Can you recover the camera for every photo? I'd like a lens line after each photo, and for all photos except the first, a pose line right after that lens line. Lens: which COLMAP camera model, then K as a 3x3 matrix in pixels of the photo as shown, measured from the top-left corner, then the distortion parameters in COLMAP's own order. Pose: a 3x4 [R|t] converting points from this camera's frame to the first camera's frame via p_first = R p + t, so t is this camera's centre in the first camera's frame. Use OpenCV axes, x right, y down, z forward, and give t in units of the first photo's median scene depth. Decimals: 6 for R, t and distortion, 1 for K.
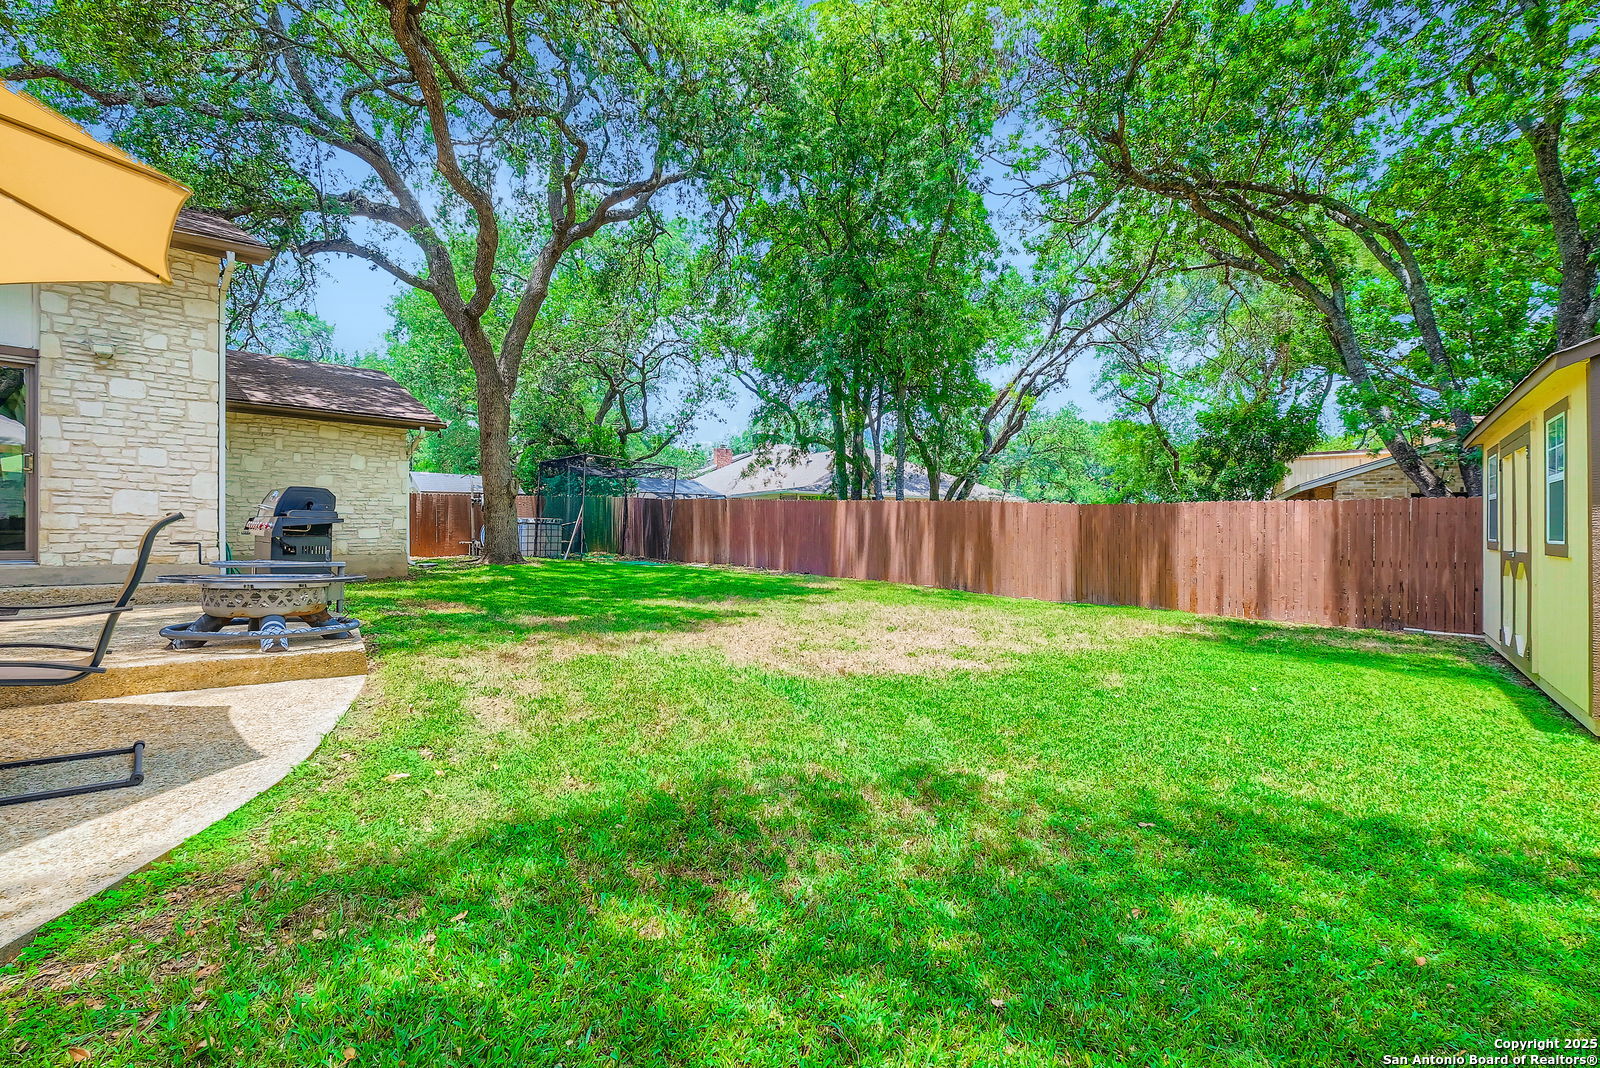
lens RADIAL K [[699.6, 0, 800.6], [0, 699.6, 532.3], [0, 0, 1]] dist [-0.003461, -0.000308]
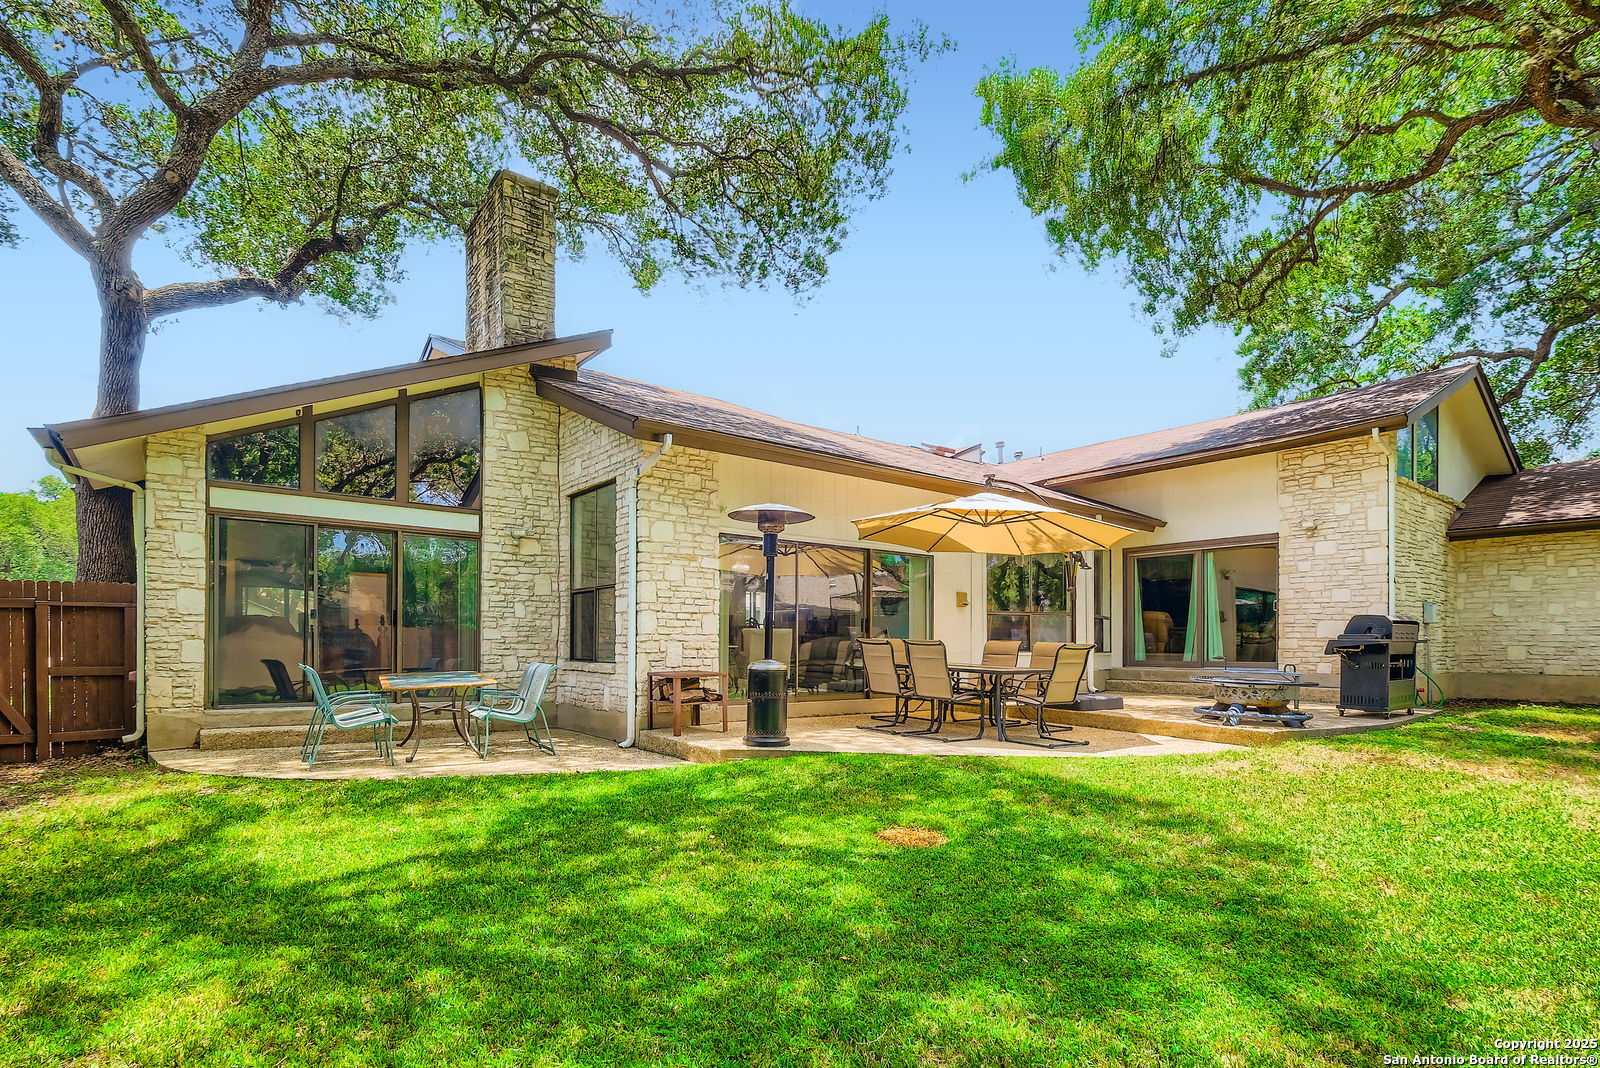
lens RADIAL K [[747.0, 0, 800.0], [0, 747.0, 534.5], [0, 0, 1]] dist [-0.001152, -0.000175]
pose [[-0.130941, -0.152065, -0.979658, 0.655655], [-0.002370, 0.988212, -0.153076, 0.001024], [0.991387, -0.017722, -0.129758, 0.138918]]
